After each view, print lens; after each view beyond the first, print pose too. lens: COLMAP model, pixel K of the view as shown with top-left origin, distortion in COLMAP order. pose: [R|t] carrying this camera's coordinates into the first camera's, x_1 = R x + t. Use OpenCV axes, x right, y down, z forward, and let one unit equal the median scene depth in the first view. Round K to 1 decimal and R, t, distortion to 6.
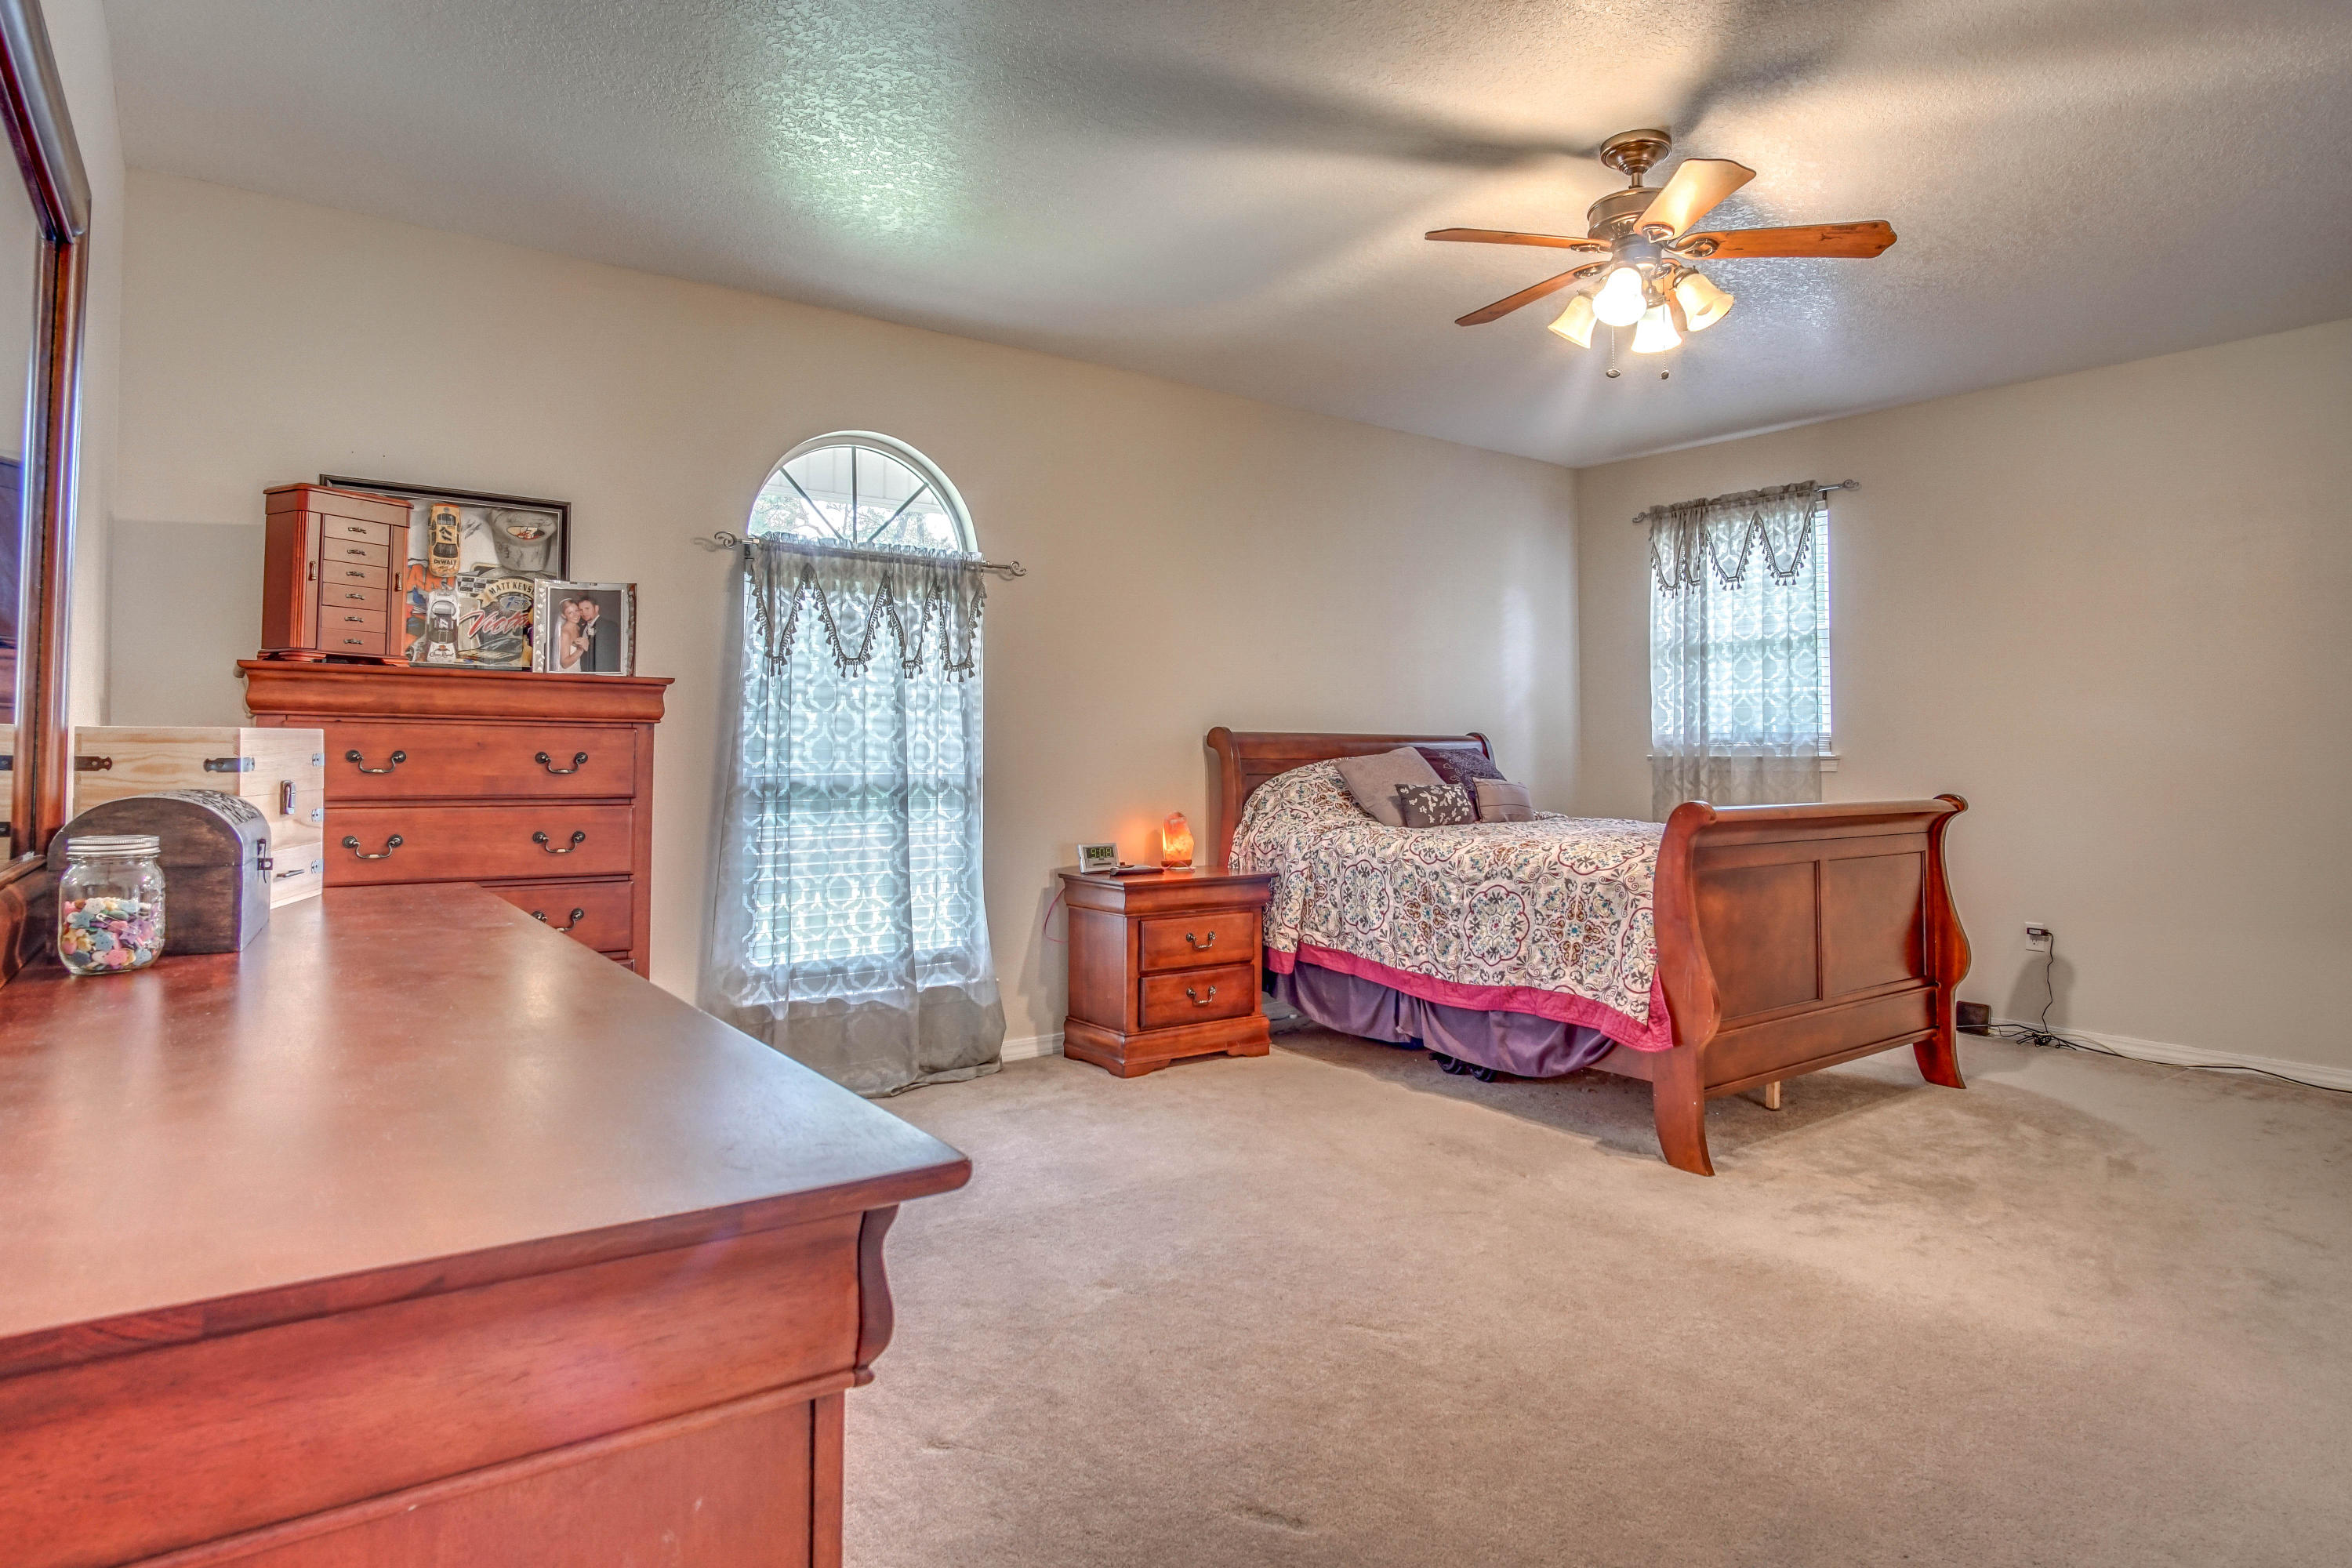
lens RADIAL K [[1341.4, 0, 1155.7], [0, 1341.4, 769.8], [0, 0, 1]] dist [-0.033320, 0.001249]
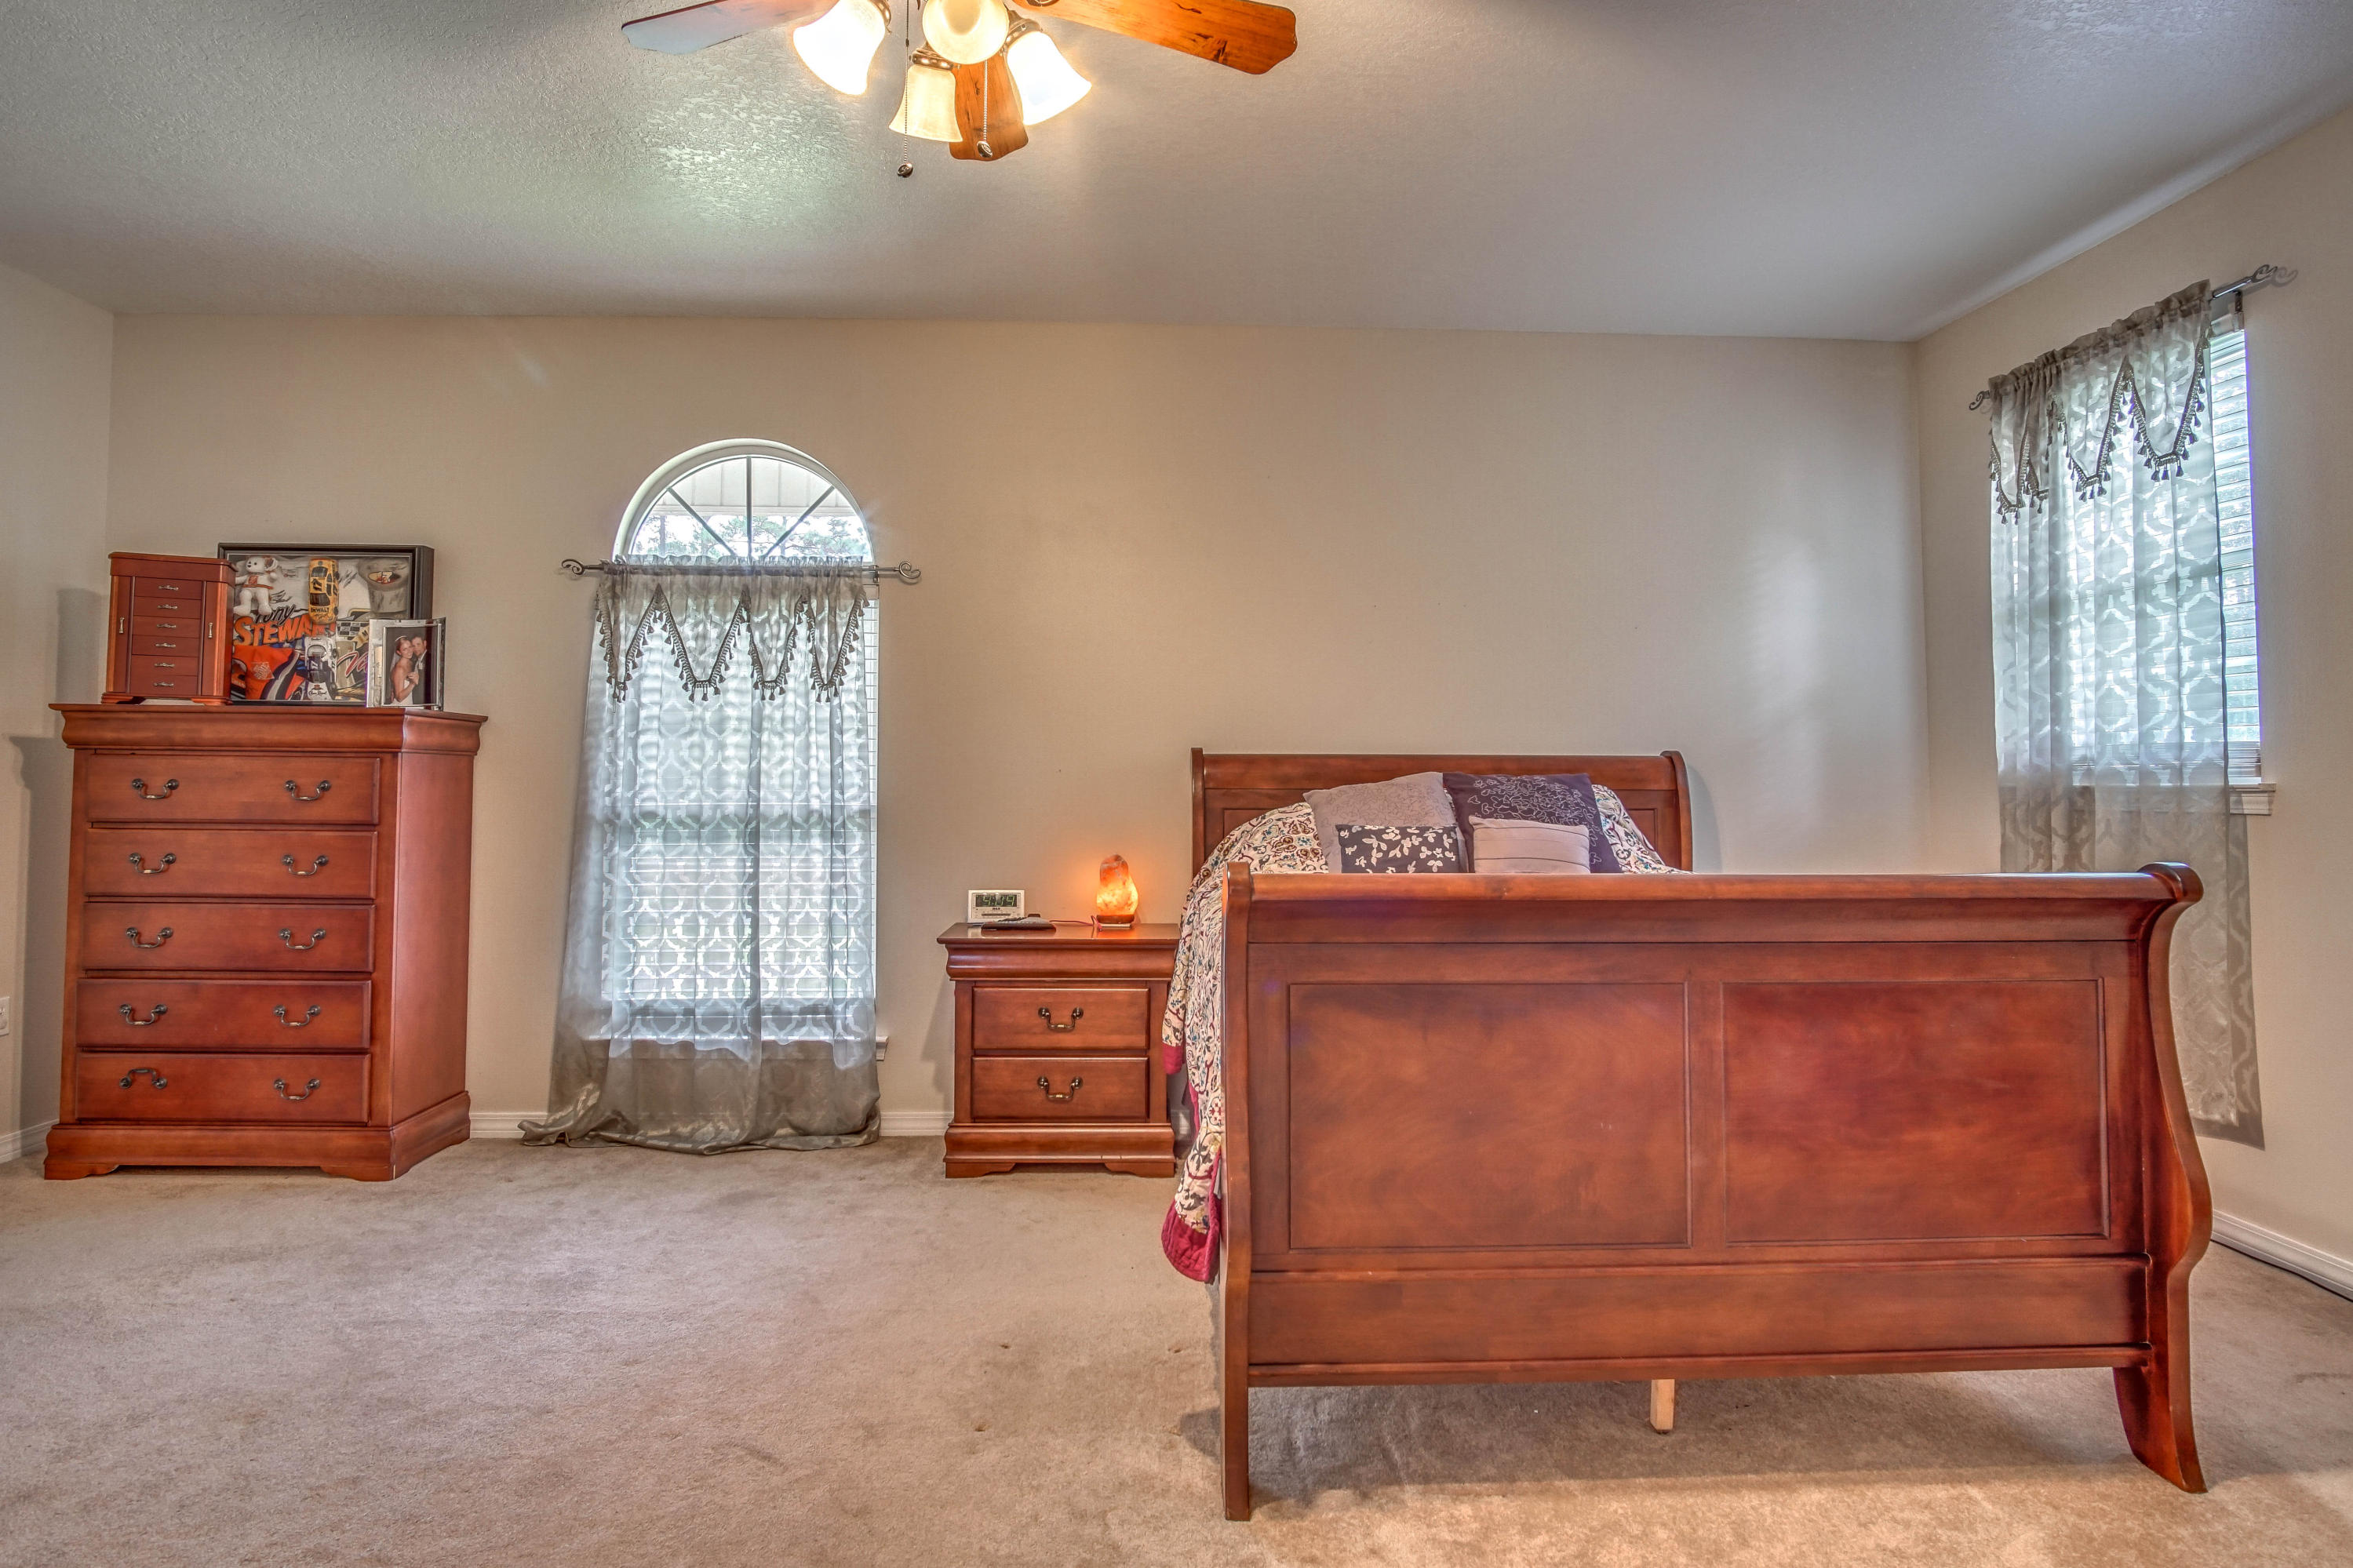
lens RADIAL K [[1341.8, 0, 1175.3], [0, 1341.8, 785.8], [0, 0, 1]] dist [-0.033320, 0.001249]
pose [[0.828344, -0.000023, -0.560220, 0.563700], [-0.006437, 0.999934, -0.009558, -0.002745], [0.560183, 0.011523, 0.828289, 0.403198]]
